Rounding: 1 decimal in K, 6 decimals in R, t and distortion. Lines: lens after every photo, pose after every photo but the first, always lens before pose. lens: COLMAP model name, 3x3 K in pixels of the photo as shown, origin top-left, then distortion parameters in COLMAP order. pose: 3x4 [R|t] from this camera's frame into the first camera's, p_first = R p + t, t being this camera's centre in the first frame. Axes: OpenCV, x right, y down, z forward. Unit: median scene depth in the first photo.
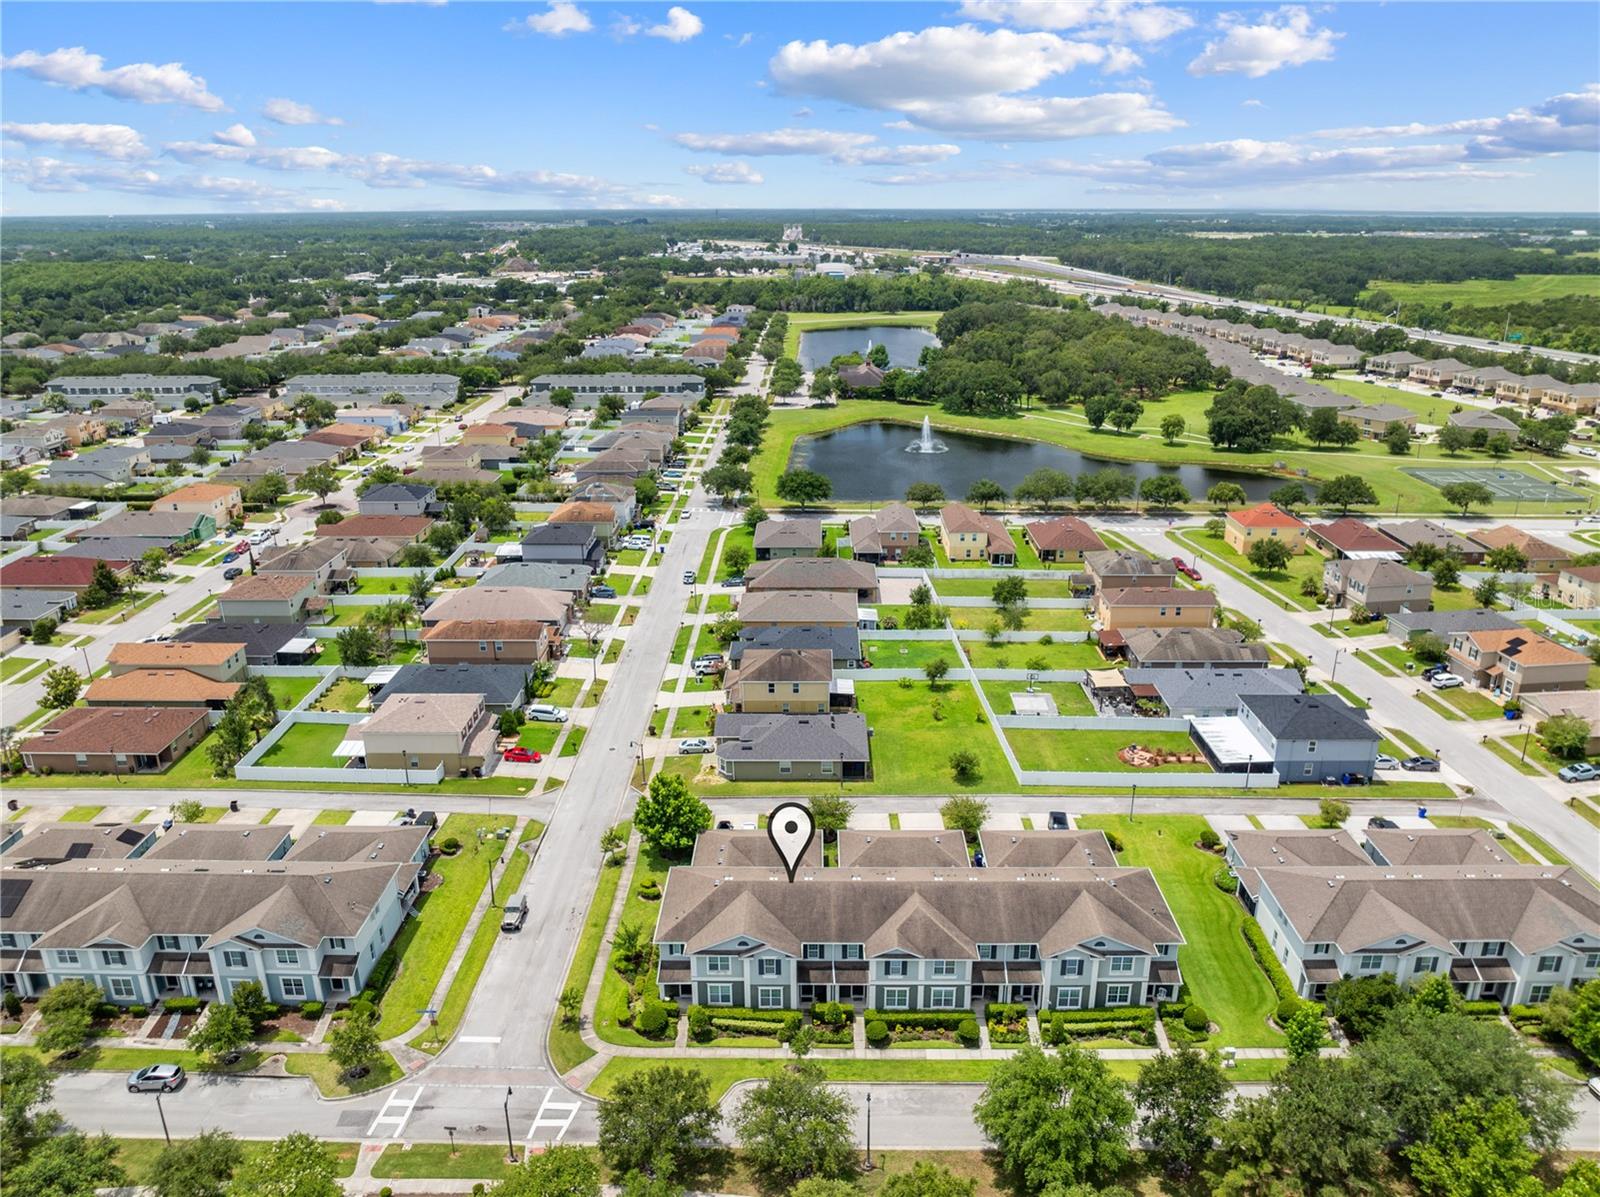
lens RADIAL K [[1123.0, 0, 808.3], [0, 1123.0, 598.9], [0, 0, 1]] dist [-0.027239, -0.022602]
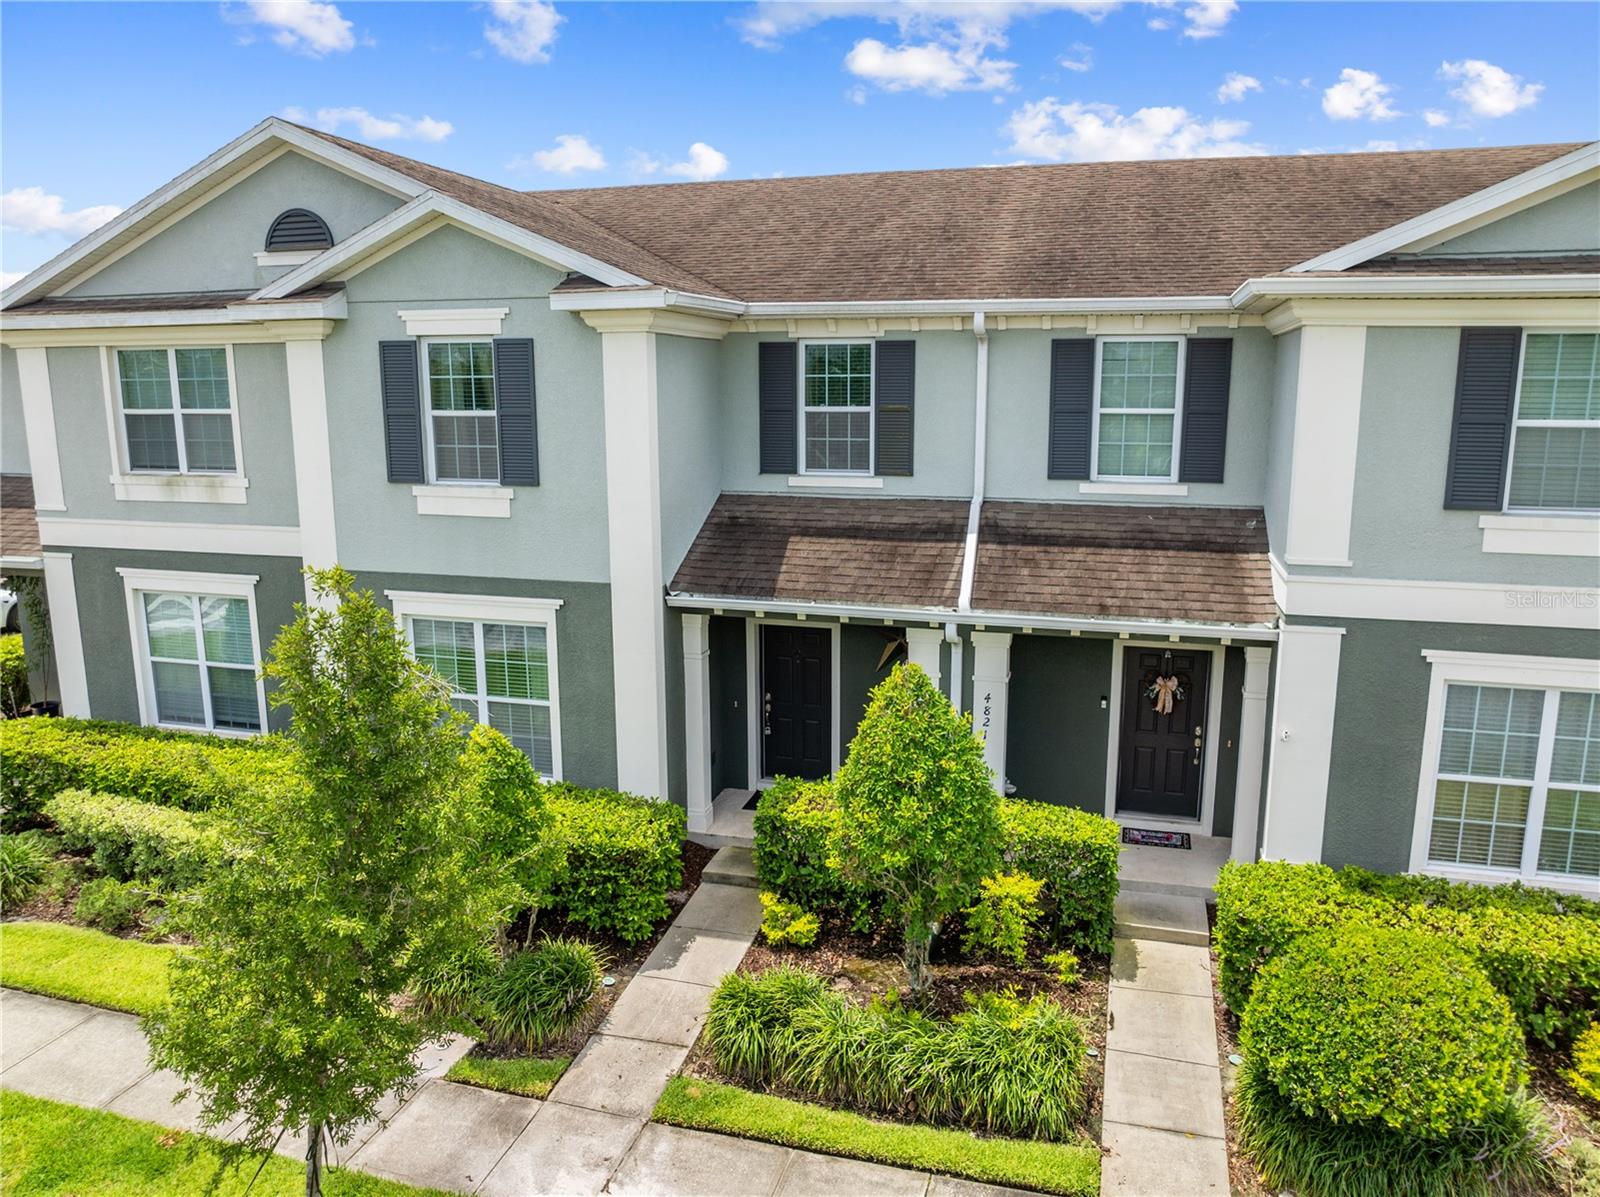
lens RADIAL K [[1126.5, 0, 807.9], [0, 1126.5, 592.6], [0, 0, 1]] dist [-0.035377, -0.002751]
pose [[0.965174, 0.049787, -0.256827, 0.022809], [-0.087719, 0.986481, -0.138419, 0.216050], [0.246464, 0.156127, 0.956494, 0.528947]]
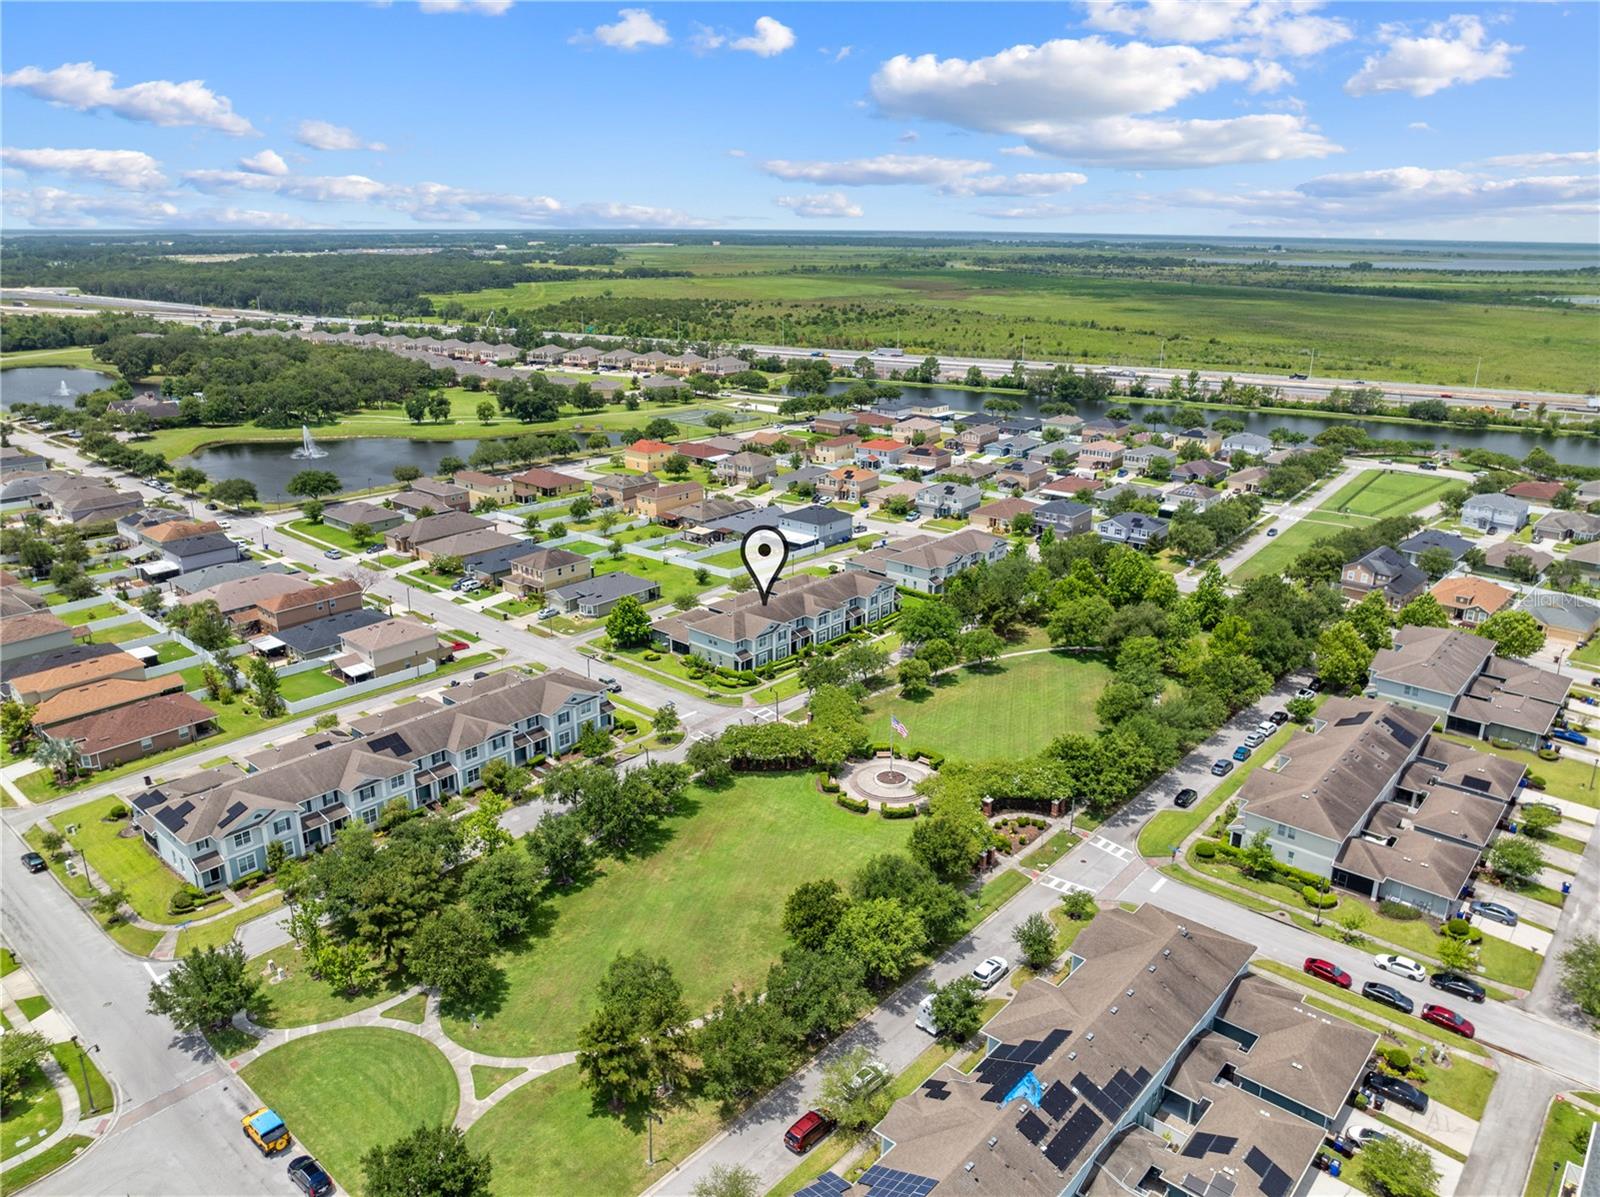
lens RADIAL K [[1123.0, 0, 808.3], [0, 1123.0, 598.9], [0, 0, 1]] dist [-0.027239, -0.022602]
pose [[0.646583, -0.233527, 0.726220, -0.863671], [0.244216, 0.965255, 0.092957, 0.052865], [-0.722696, 0.117250, 0.681149, -0.247047]]
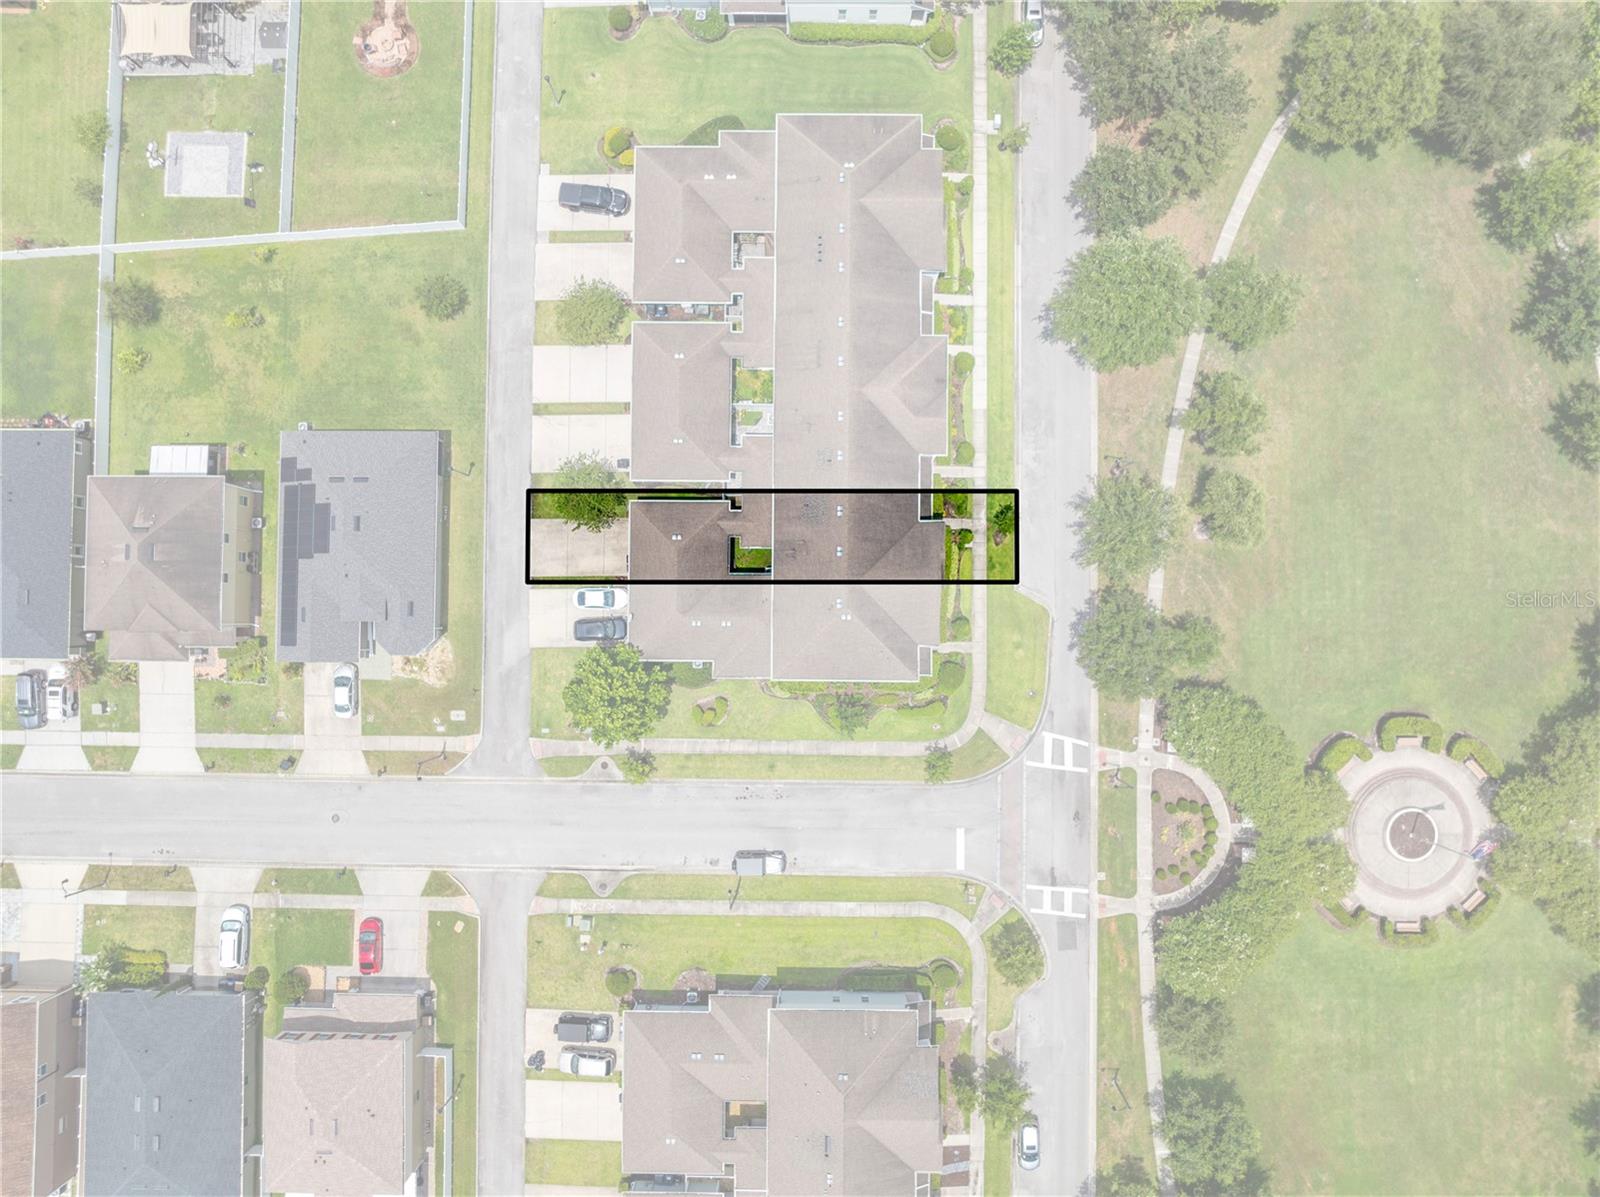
lens RADIAL K [[1123.0, 0, 808.3], [0, 1123.0, 598.9], [0, 0, 1]] dist [-0.027239, -0.022602]
pose [[-0.001169, -0.999519, 0.030984, -0.059652], [0.339247, 0.028751, 0.940258, -0.358889], [-0.940696, 0.011610, 0.339051, 0.464396]]
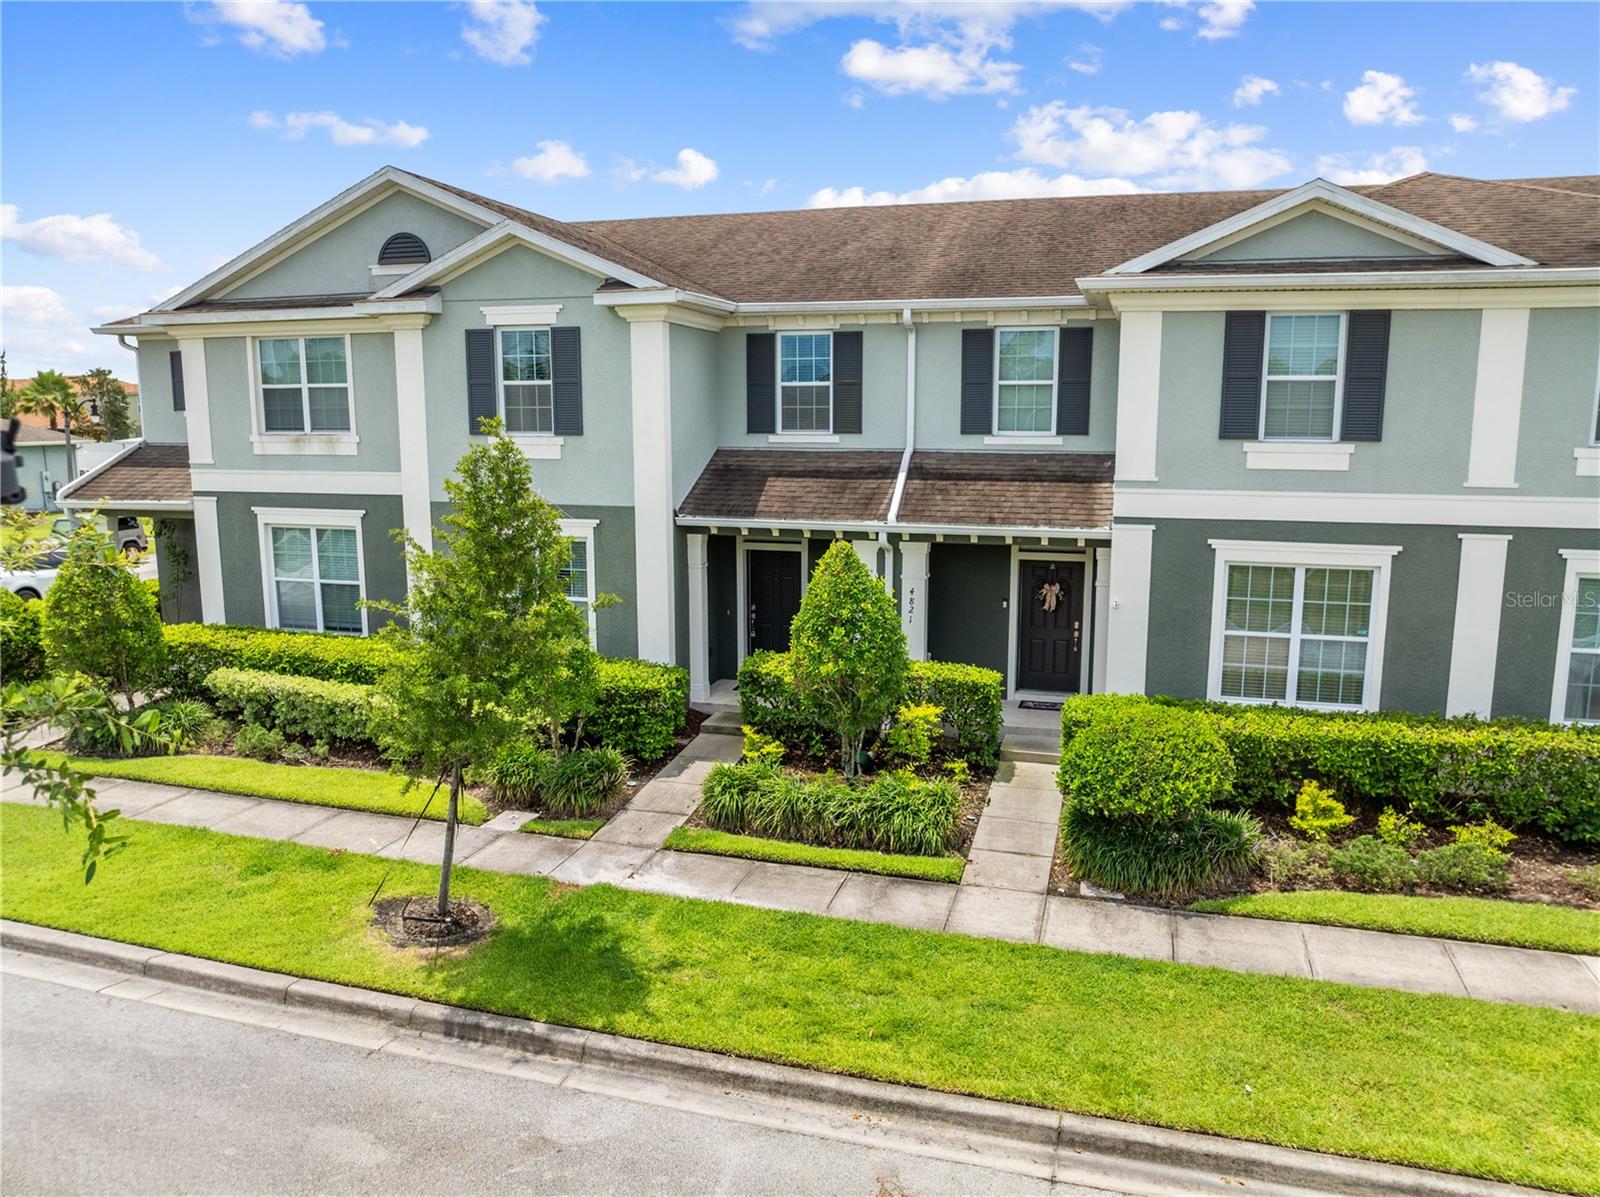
lens RADIAL K [[1126.5, 0, 807.9], [0, 1126.5, 592.6], [0, 0, 1]] dist [-0.035377, -0.002751]
pose [[0.962706, 0.046244, -0.266569, 0.033556], [-0.092910, 0.981873, -0.165209, 0.229376], [0.254097, 0.183814, 0.949551, 0.505799]]
